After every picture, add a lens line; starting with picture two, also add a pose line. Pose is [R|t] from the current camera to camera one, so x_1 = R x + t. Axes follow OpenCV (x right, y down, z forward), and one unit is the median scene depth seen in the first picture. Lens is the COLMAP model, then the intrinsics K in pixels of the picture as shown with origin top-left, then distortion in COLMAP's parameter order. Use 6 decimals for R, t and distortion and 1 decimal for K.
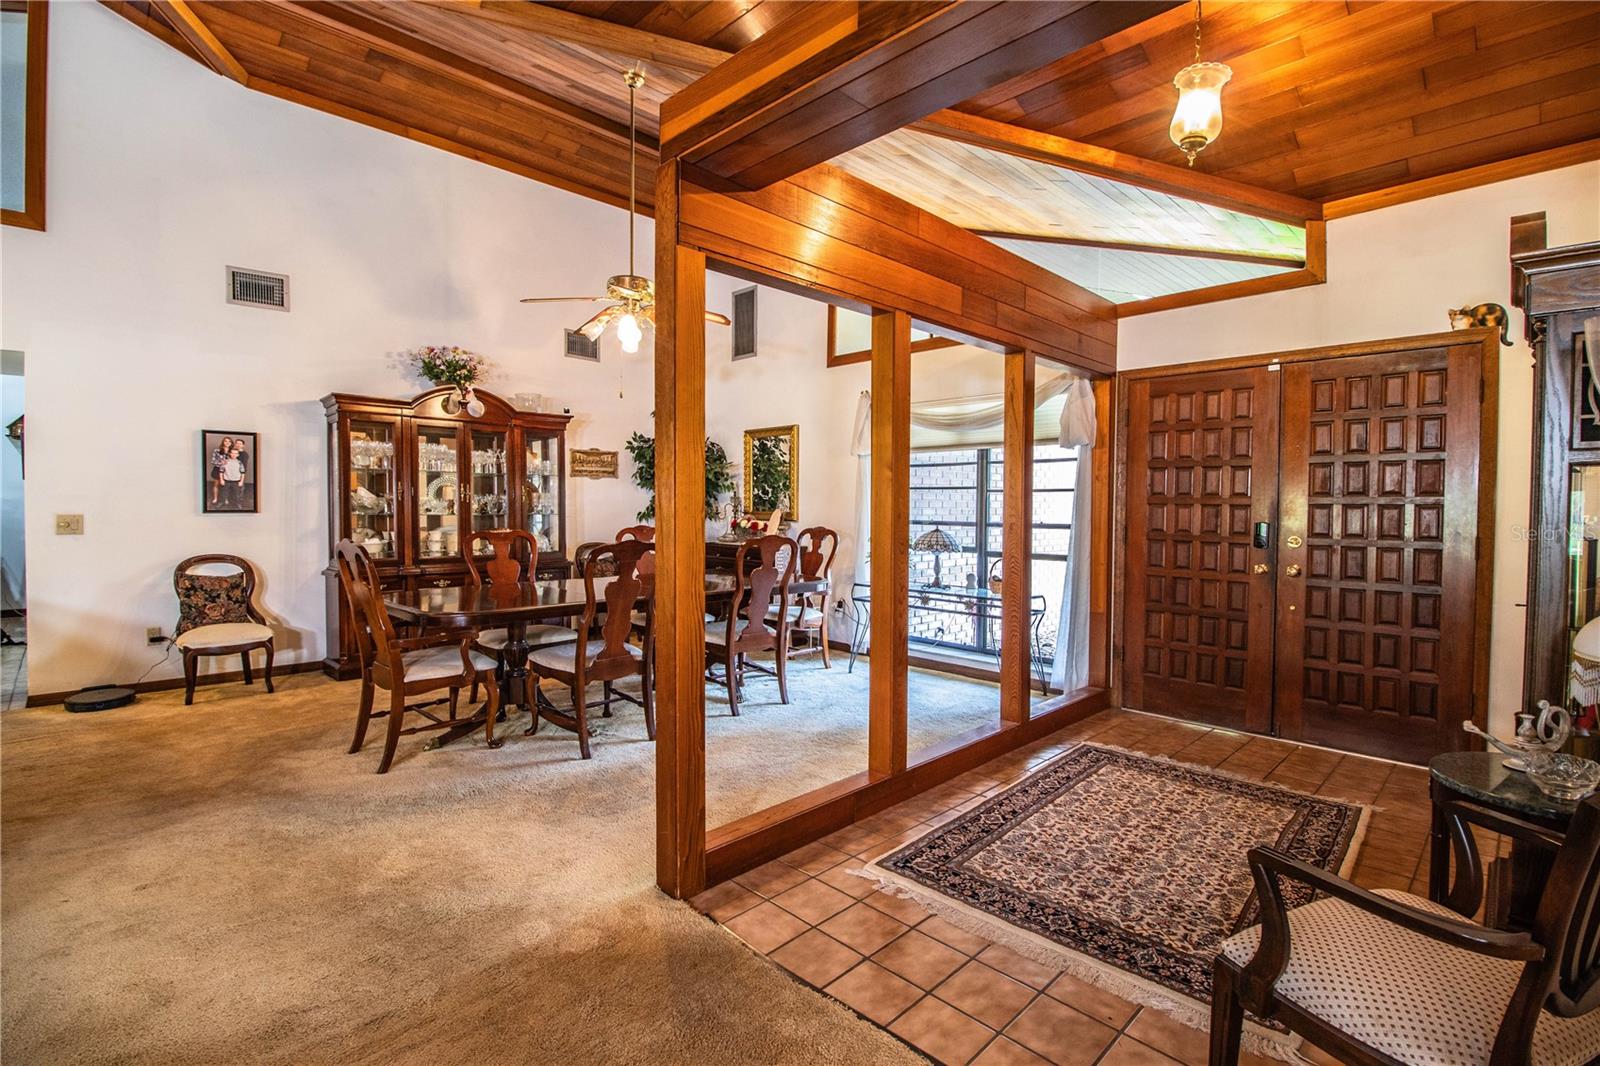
lens RADIAL K [[723.0, 0, 802.8], [0, 723.0, 524.5], [0, 0, 1]] dist [-0.009021, -0.005470]
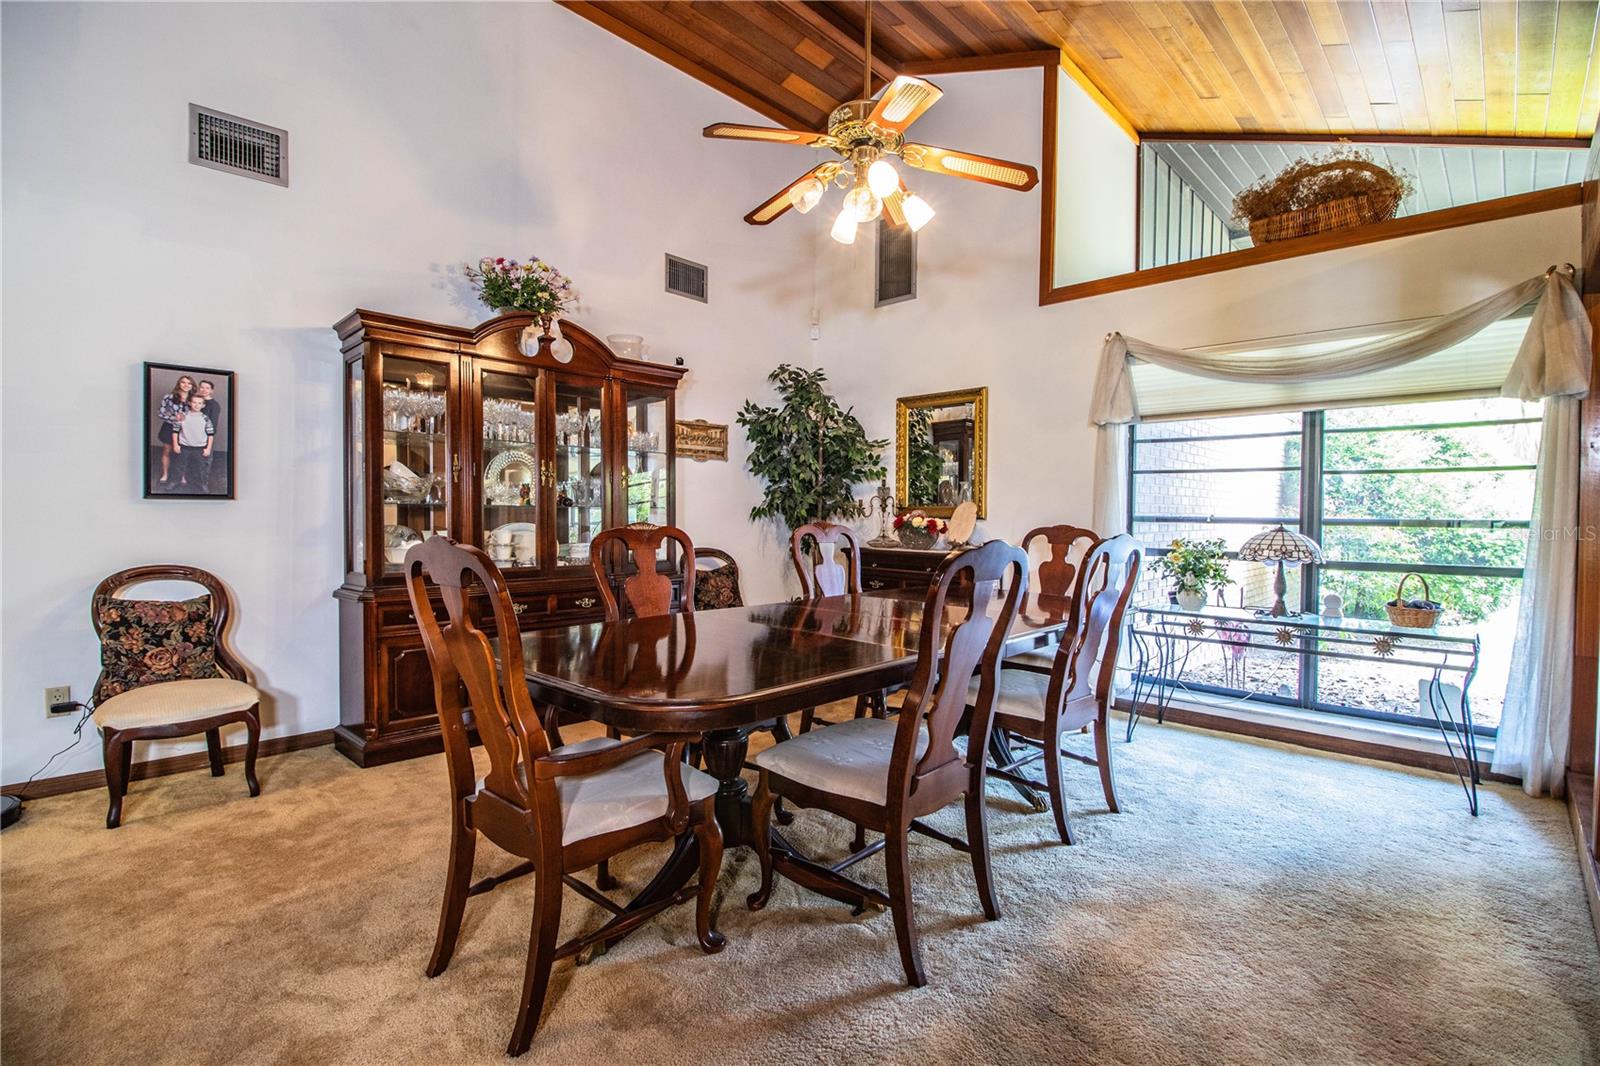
lens RADIAL K [[723.0, 0, 798.4], [0, 723.0, 525.7], [0, 0, 1]] dist [-0.009021, -0.005470]
pose [[0.999736, 0.001808, 0.022901, -0.284855], [-0.001610, 0.999961, -0.008645, 0.011652], [-0.022916, 0.008605, 0.999700, 0.367487]]
